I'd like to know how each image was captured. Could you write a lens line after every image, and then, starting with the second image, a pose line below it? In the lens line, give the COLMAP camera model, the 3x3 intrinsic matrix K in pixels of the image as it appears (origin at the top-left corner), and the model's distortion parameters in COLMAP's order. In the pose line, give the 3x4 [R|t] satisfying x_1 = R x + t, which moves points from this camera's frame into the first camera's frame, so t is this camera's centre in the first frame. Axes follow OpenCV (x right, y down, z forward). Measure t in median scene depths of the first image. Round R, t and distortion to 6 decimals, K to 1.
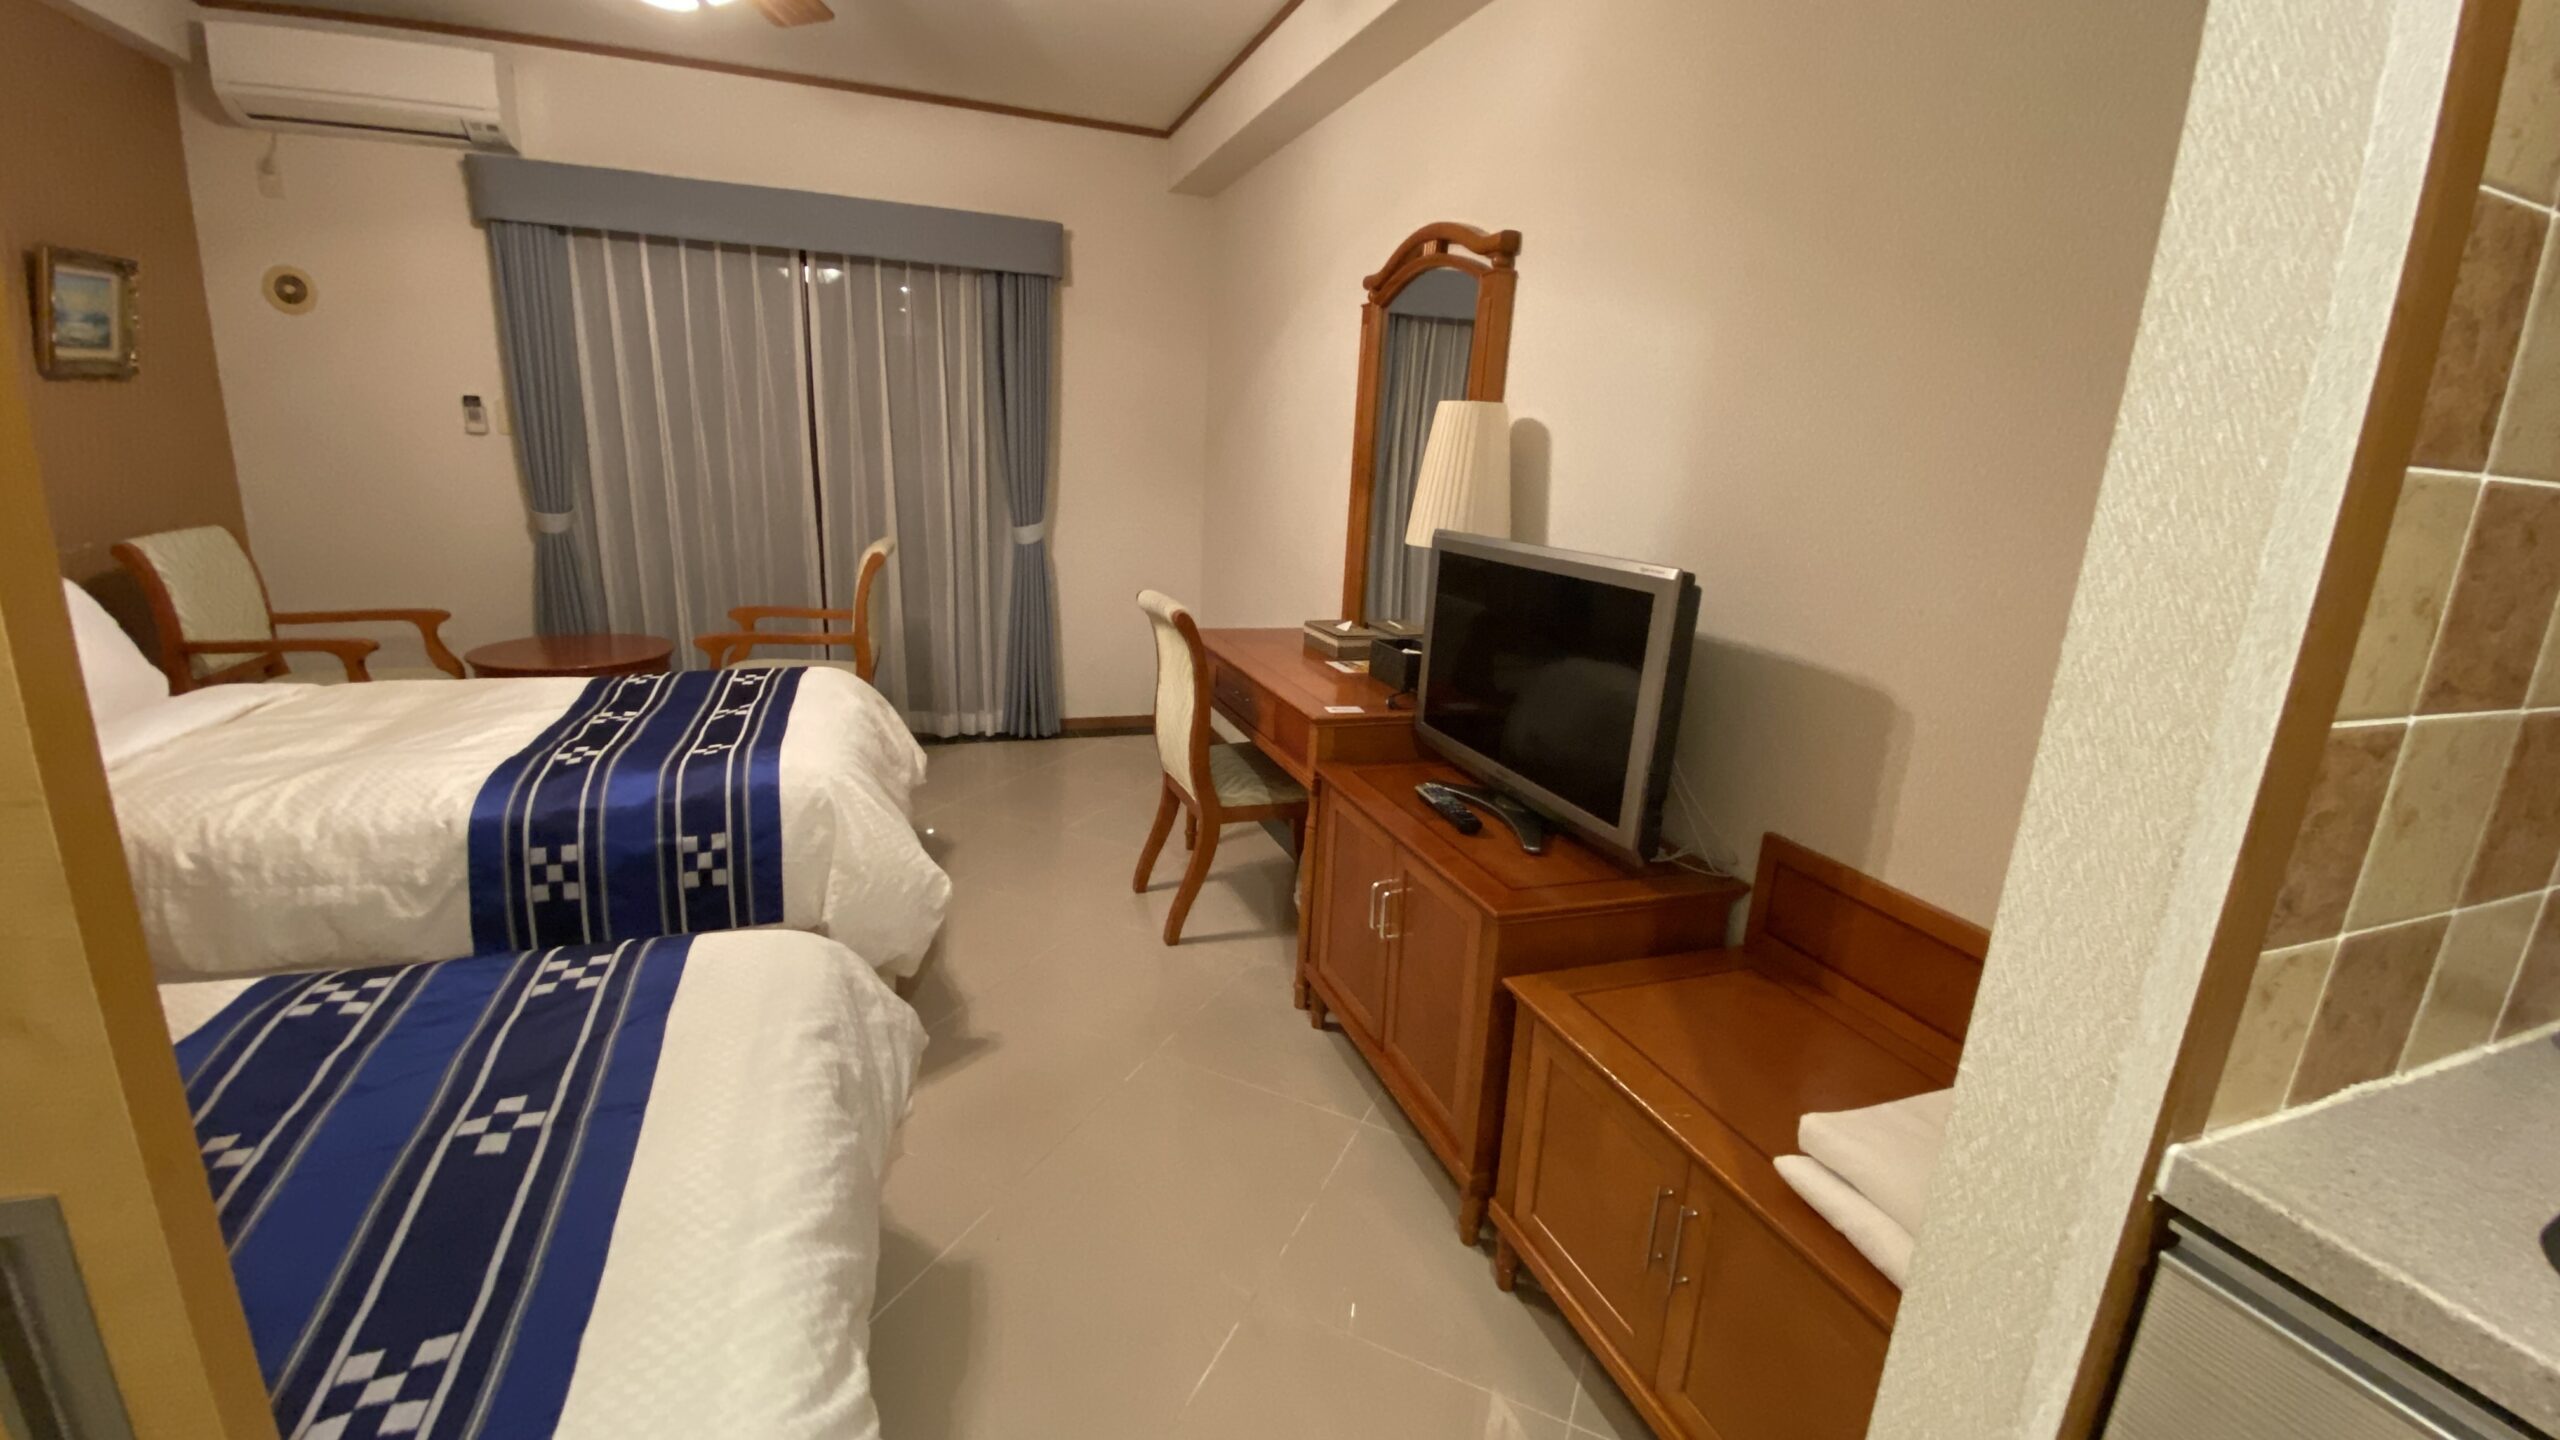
lens RADIAL K [[1032.4, 0, 1280.0], [0, 1032.4, 720.0], [0, 0, 1]] dist [0.001376, -0.011922]
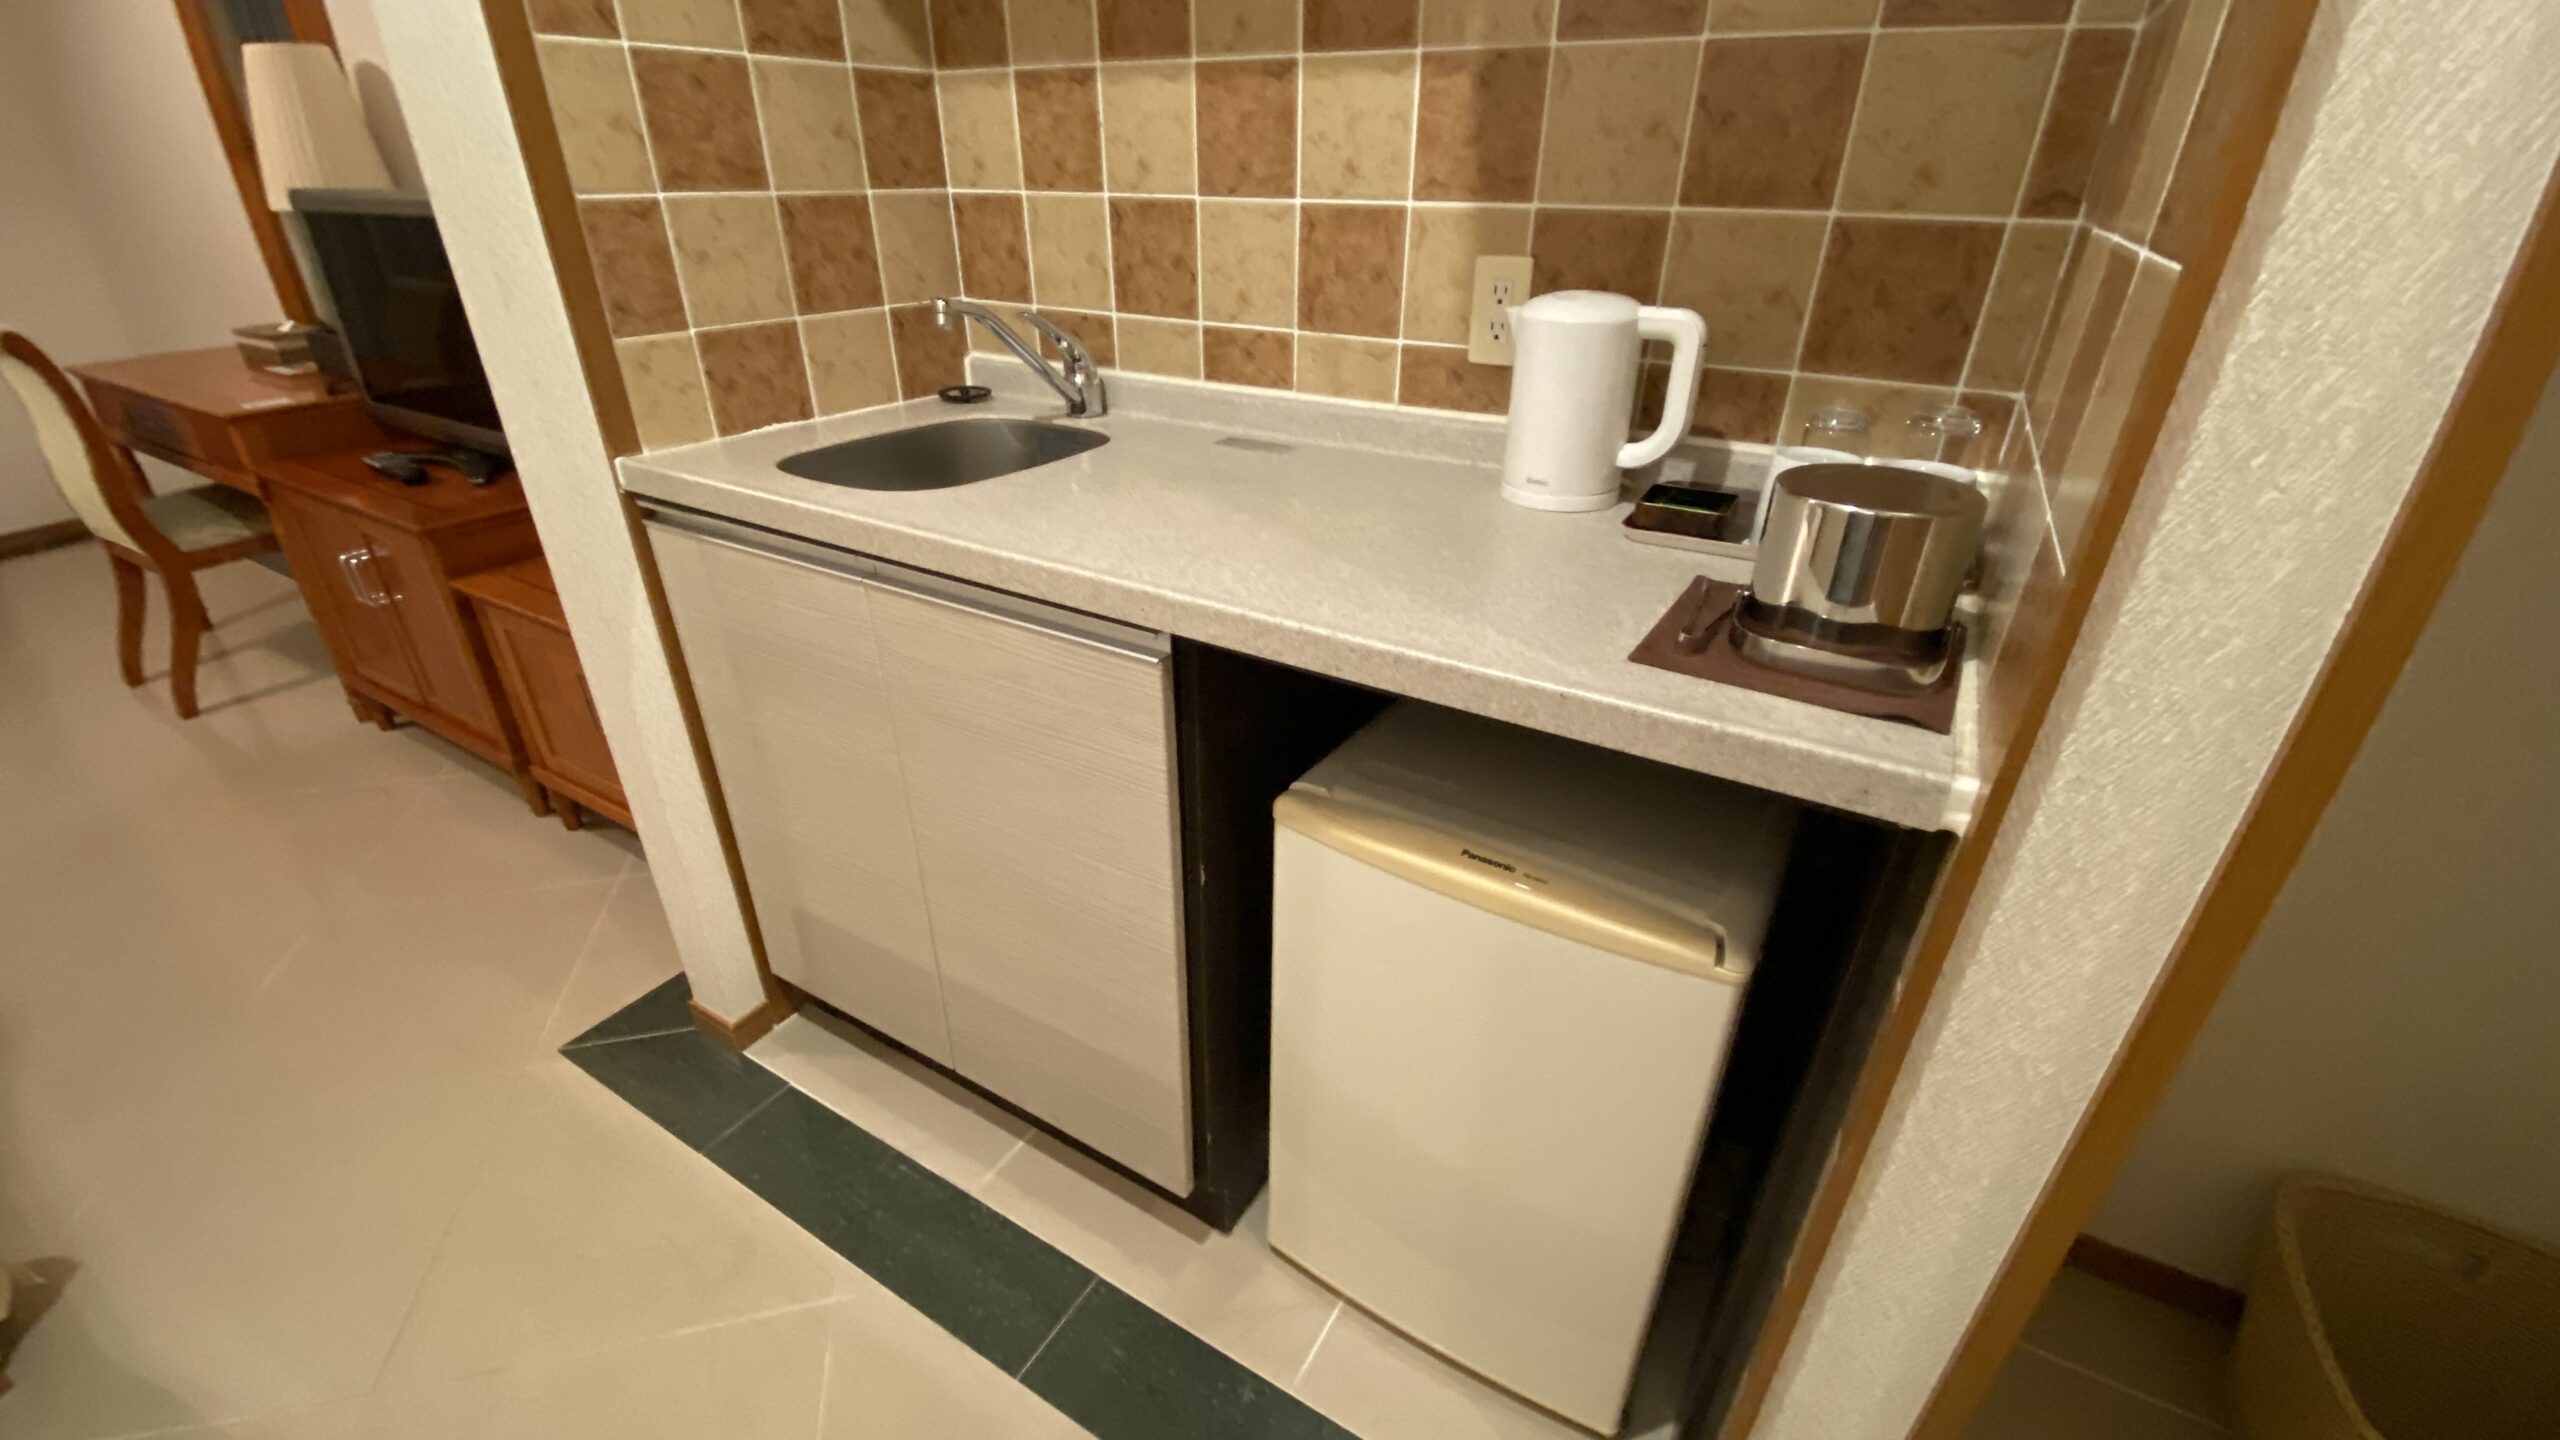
lens RADIAL K [[1032.4, 0, 1280.0], [0, 1032.4, 720.0], [0, 0, 1]] dist [0.001376, -0.011922]
pose [[0.765812, -0.334224, 0.549388, 0.158635], [0.178277, 0.931184, 0.317985, 0.124625], [-0.617859, -0.145573, 0.772696, -0.325250]]
